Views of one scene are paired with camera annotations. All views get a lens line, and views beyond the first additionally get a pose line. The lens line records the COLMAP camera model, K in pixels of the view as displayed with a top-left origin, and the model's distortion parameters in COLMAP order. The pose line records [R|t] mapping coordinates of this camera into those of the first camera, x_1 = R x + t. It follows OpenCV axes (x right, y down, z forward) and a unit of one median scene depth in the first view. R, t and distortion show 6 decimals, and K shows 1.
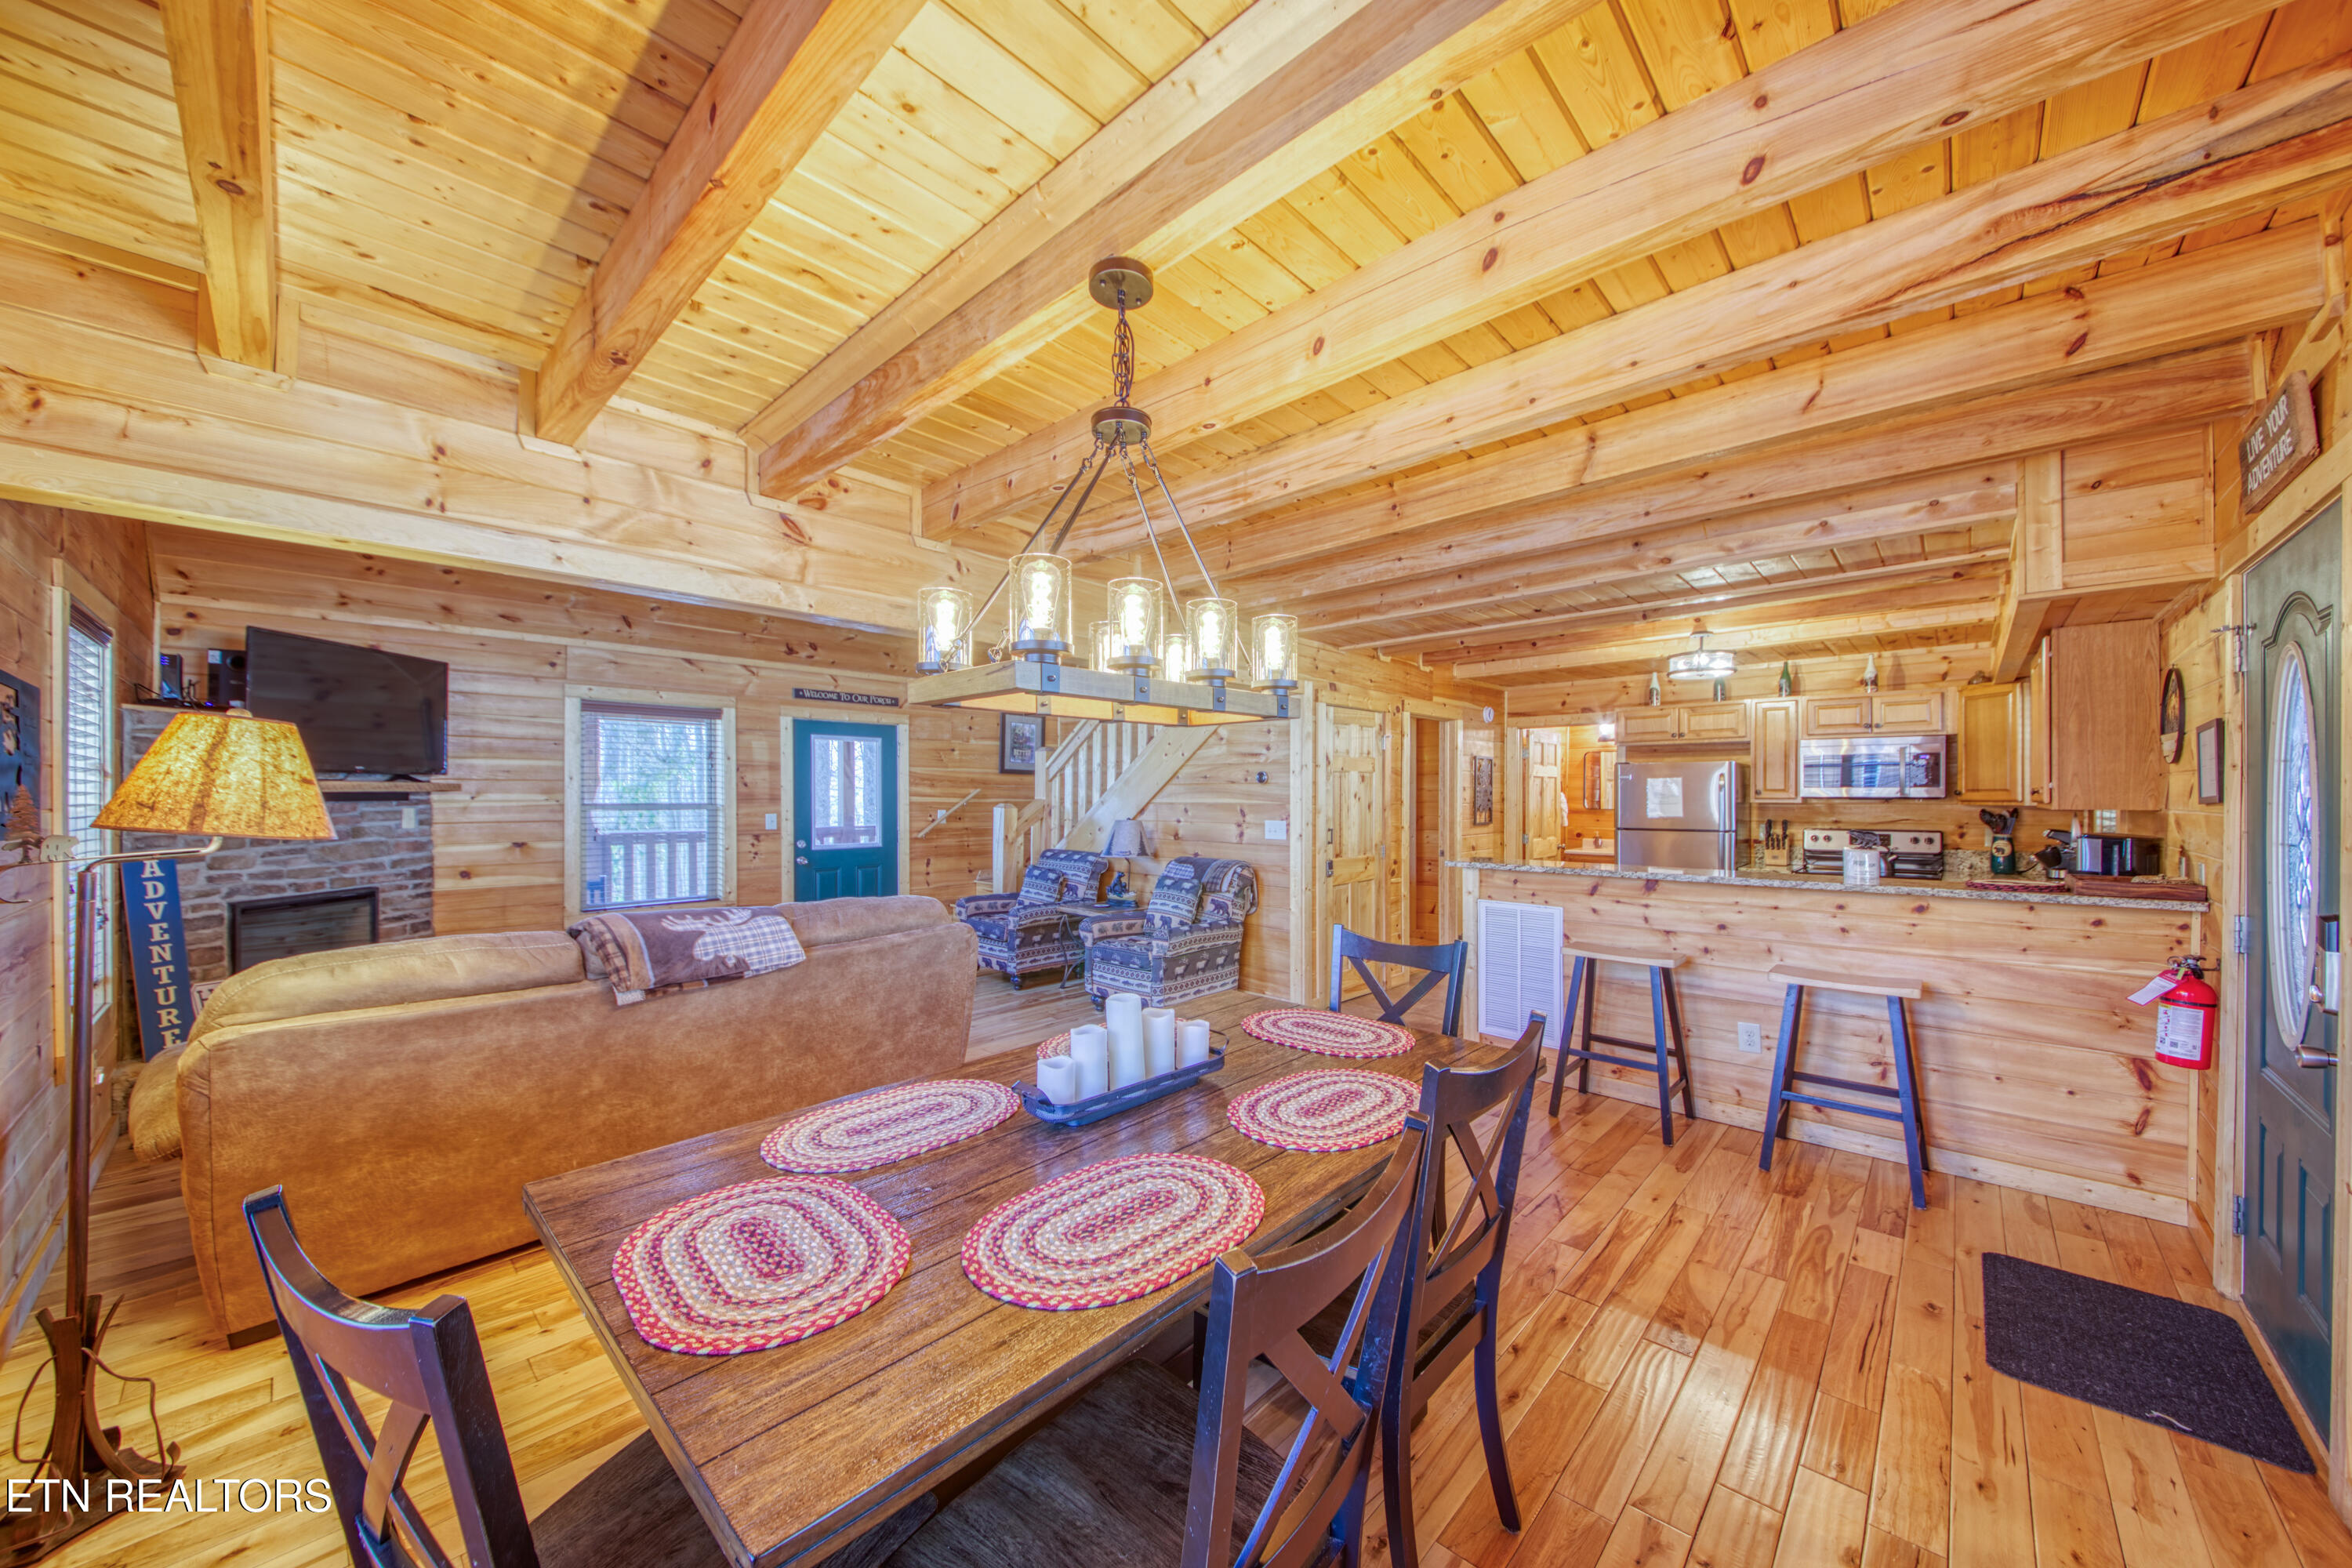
lens RADIAL K [[861.4, 0, 1148.6], [0, 861.4, 793.5], [0, 0, 1]] dist [0.008516, -0.005604]
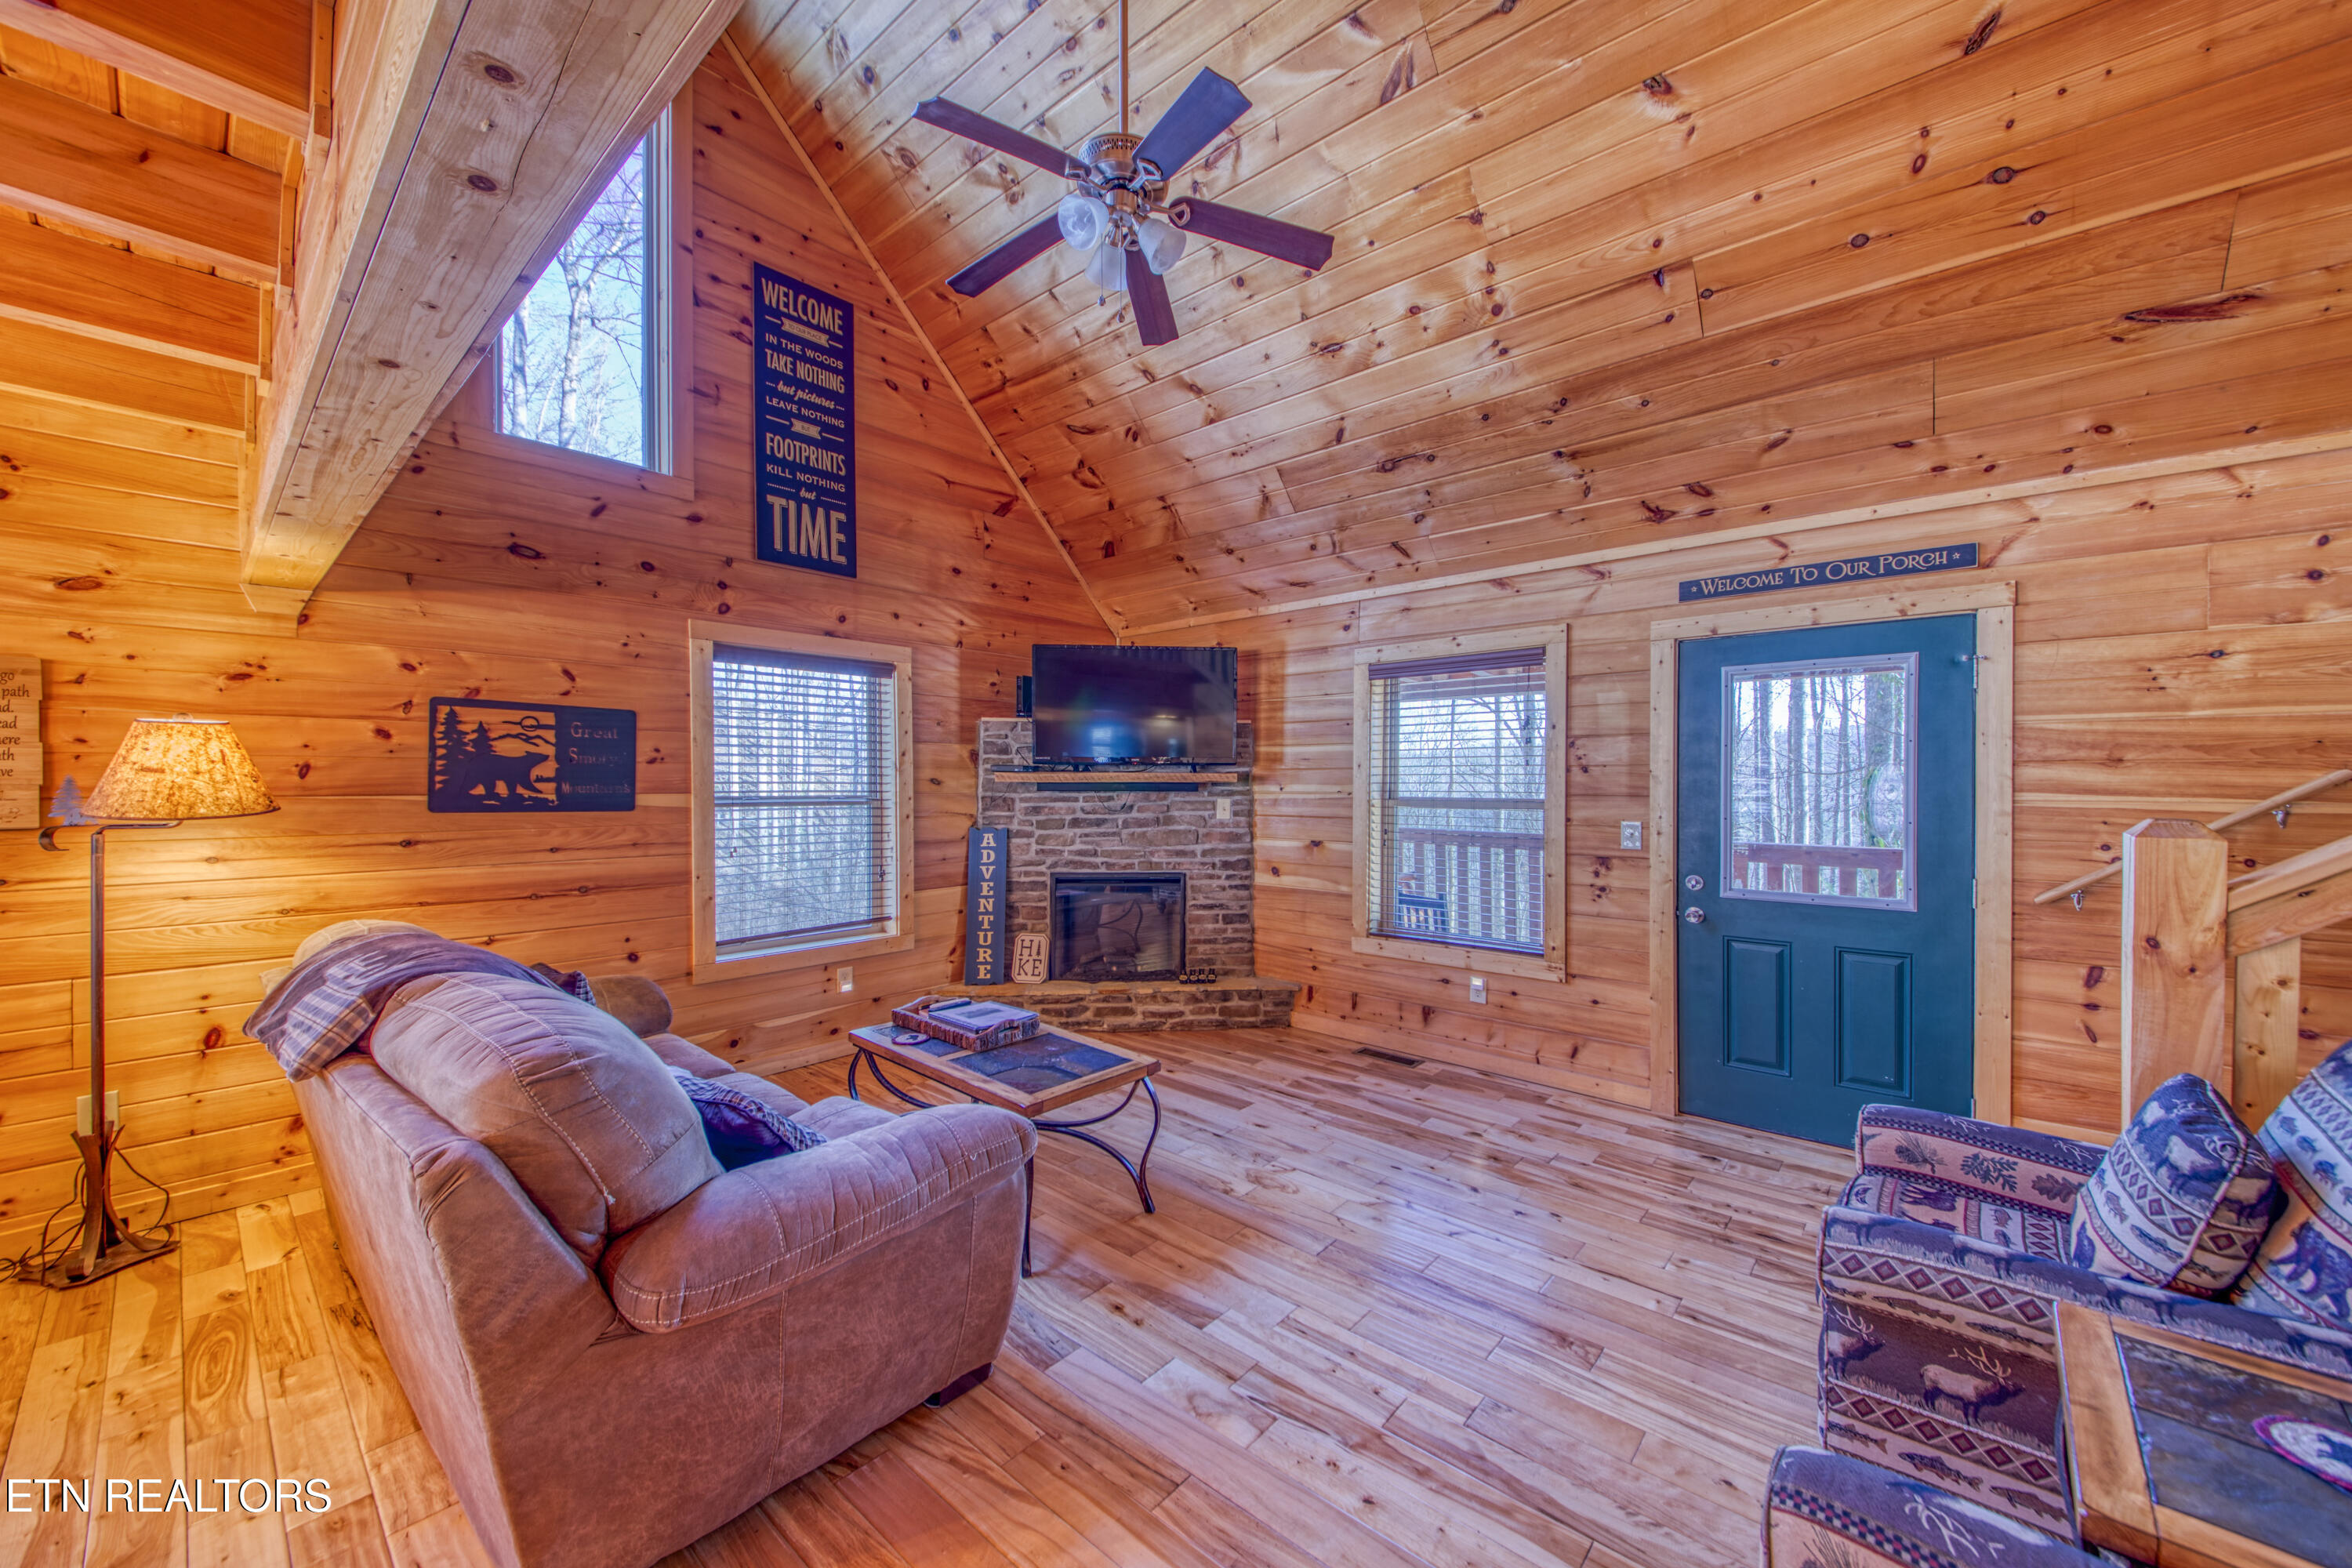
lens RADIAL K [[861.4, 0, 1174.5], [0, 861.4, 780.0], [0, 0, 1]] dist [0.008516, -0.005604]
pose [[0.029471, 0.001322, -0.999565, 0.140641], [0.003287, 0.999994, 0.001420, -0.006145], [0.999560, -0.003327, 0.029466, 0.913022]]
